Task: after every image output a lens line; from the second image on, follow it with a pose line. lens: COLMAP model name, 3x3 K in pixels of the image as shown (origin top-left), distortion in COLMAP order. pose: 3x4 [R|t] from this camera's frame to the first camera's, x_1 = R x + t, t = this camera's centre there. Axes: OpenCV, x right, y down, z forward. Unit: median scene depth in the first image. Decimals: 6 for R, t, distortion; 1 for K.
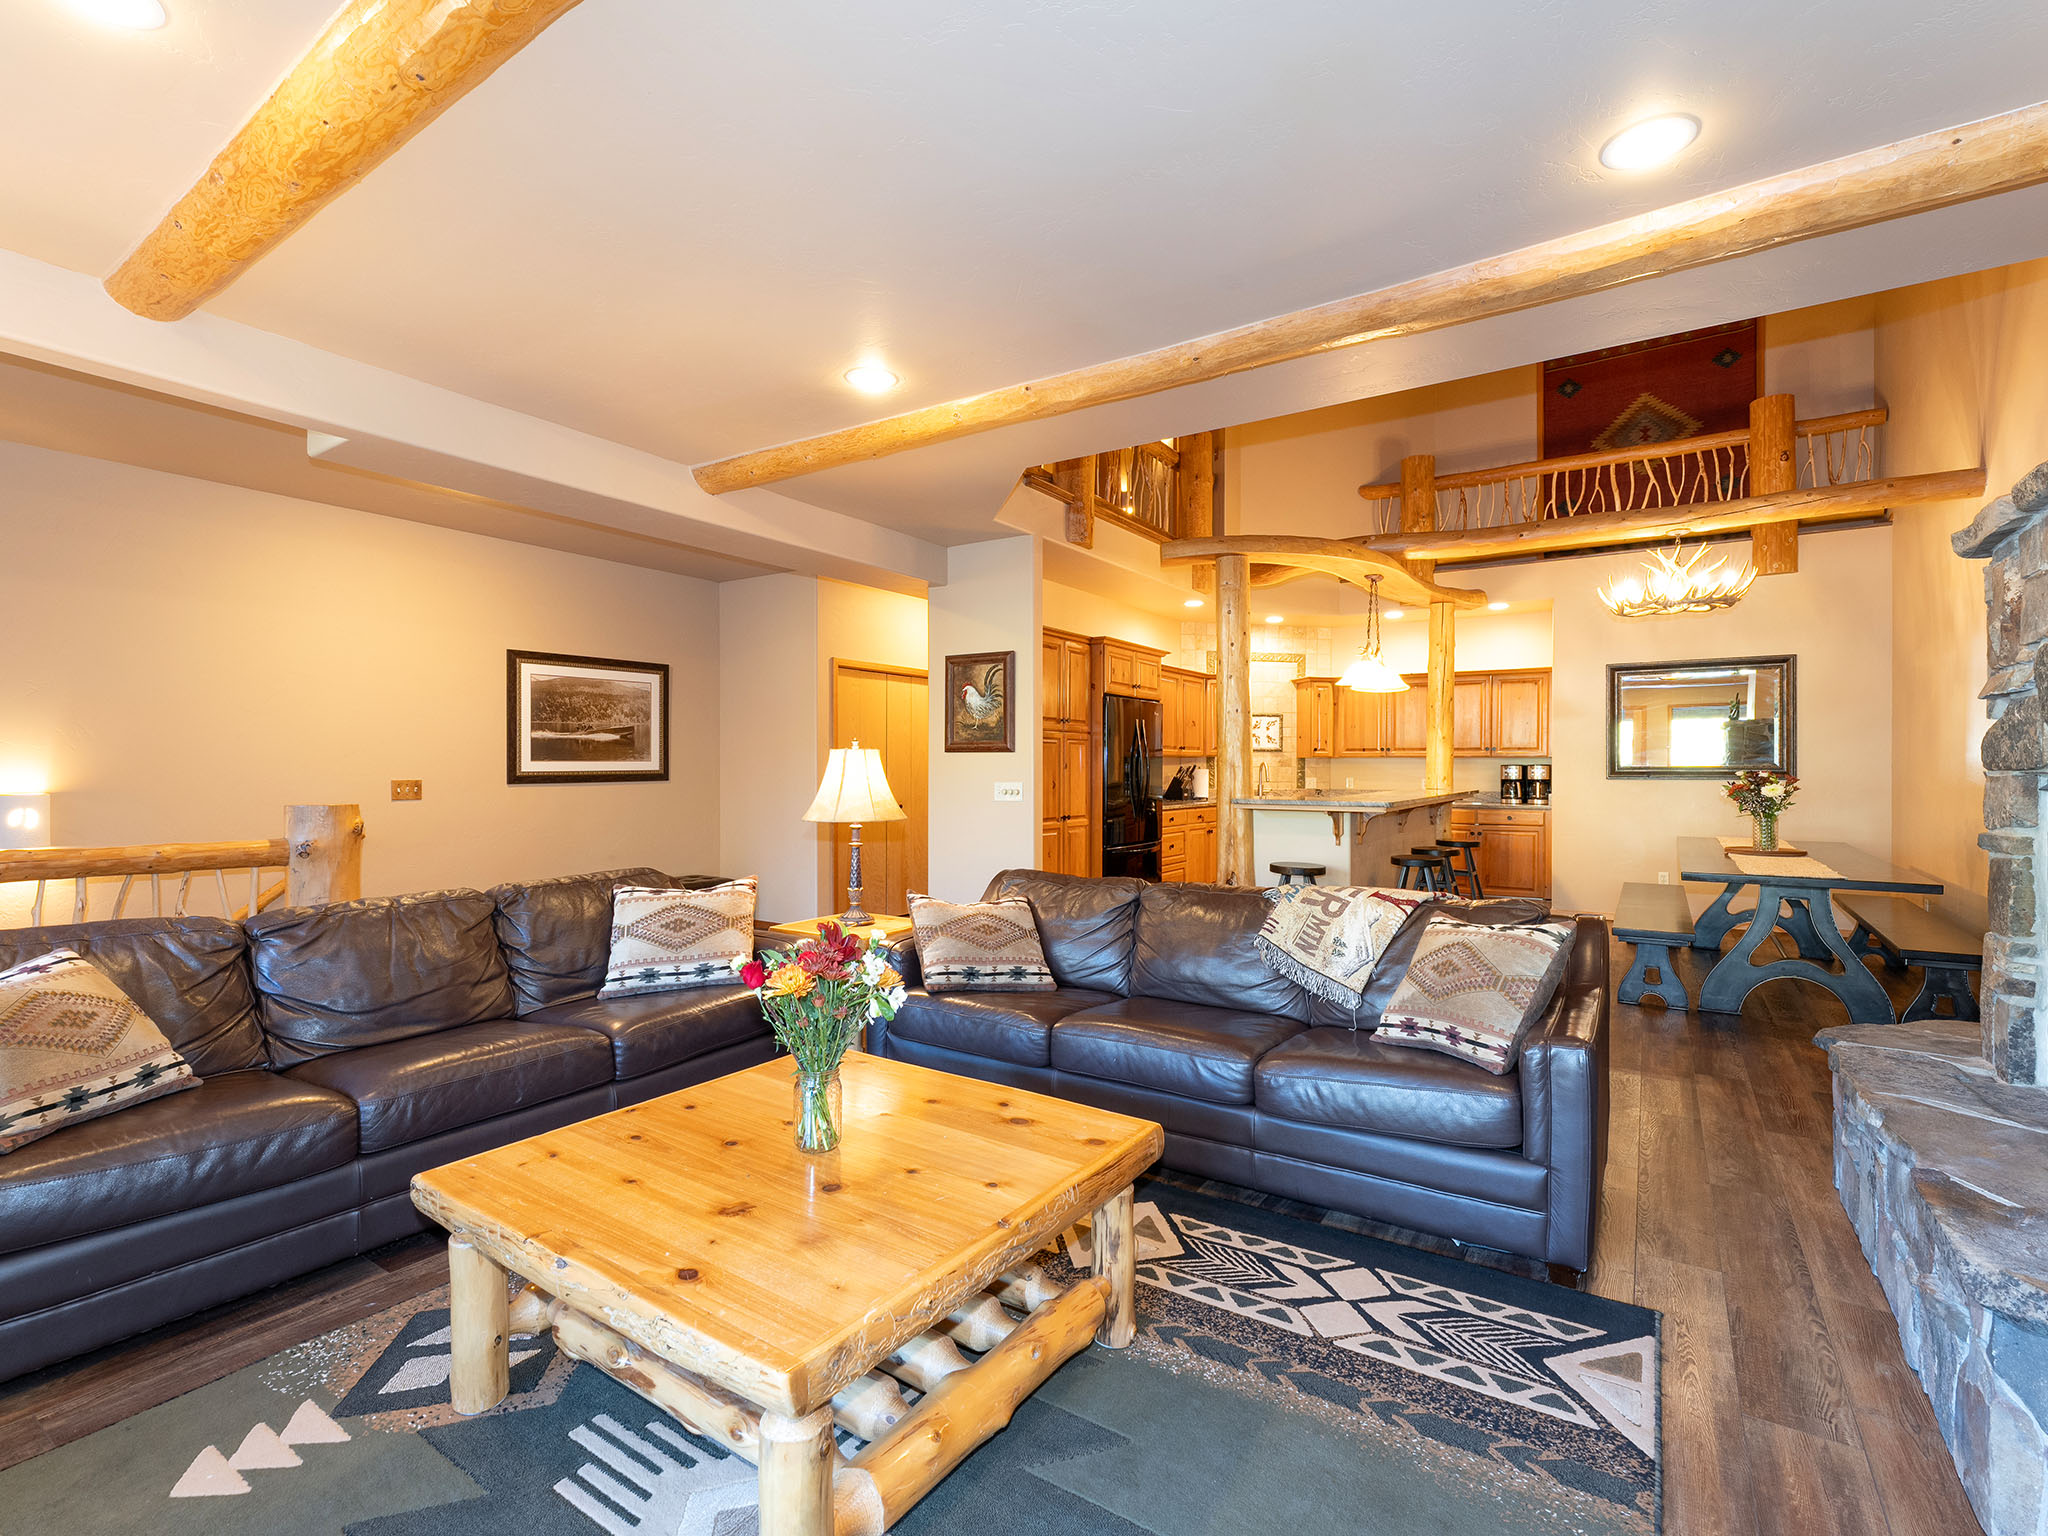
lens RADIAL K [[935.2, 0, 1024.0], [0, 935.2, 768.0], [0, 0, 1]] dist [-0.000564, -0.000418]
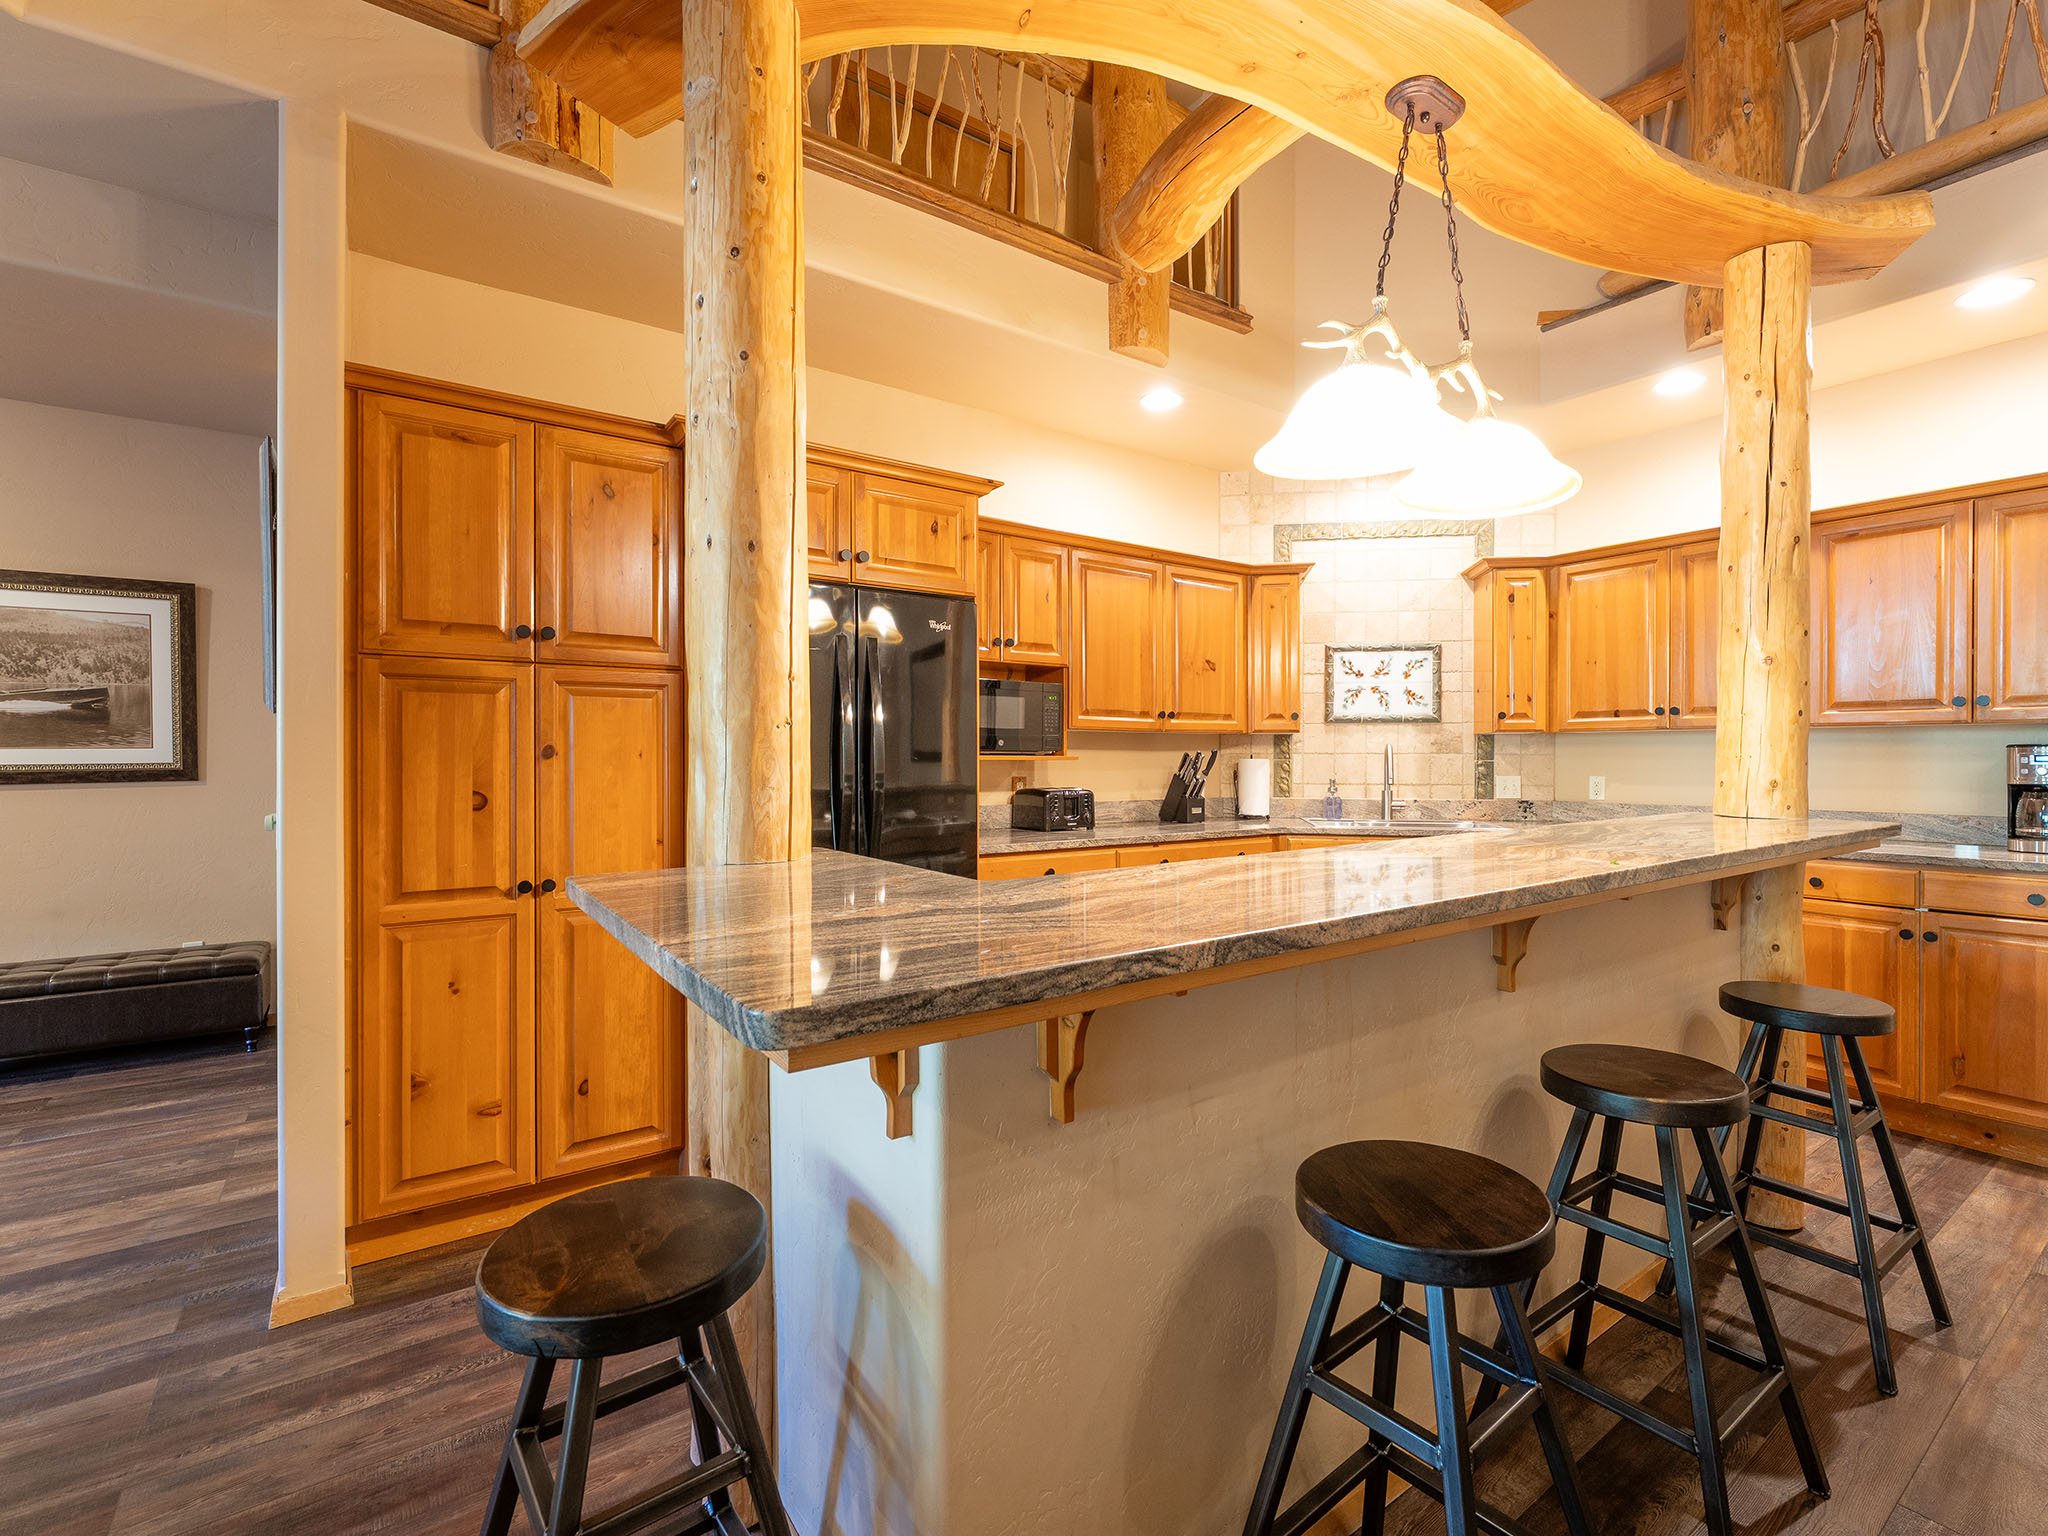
lens RADIAL K [[989.2, 0, 1023.0], [0, 989.2, 759.3], [0, 0, 1]] dist [0.000889, -0.000042]
pose [[0.944404, -0.003114, -0.328772, 0.283679], [0.003168, 0.999995, -0.000371, 0.001420], [0.328771, -0.000691, 0.944409, 0.526816]]
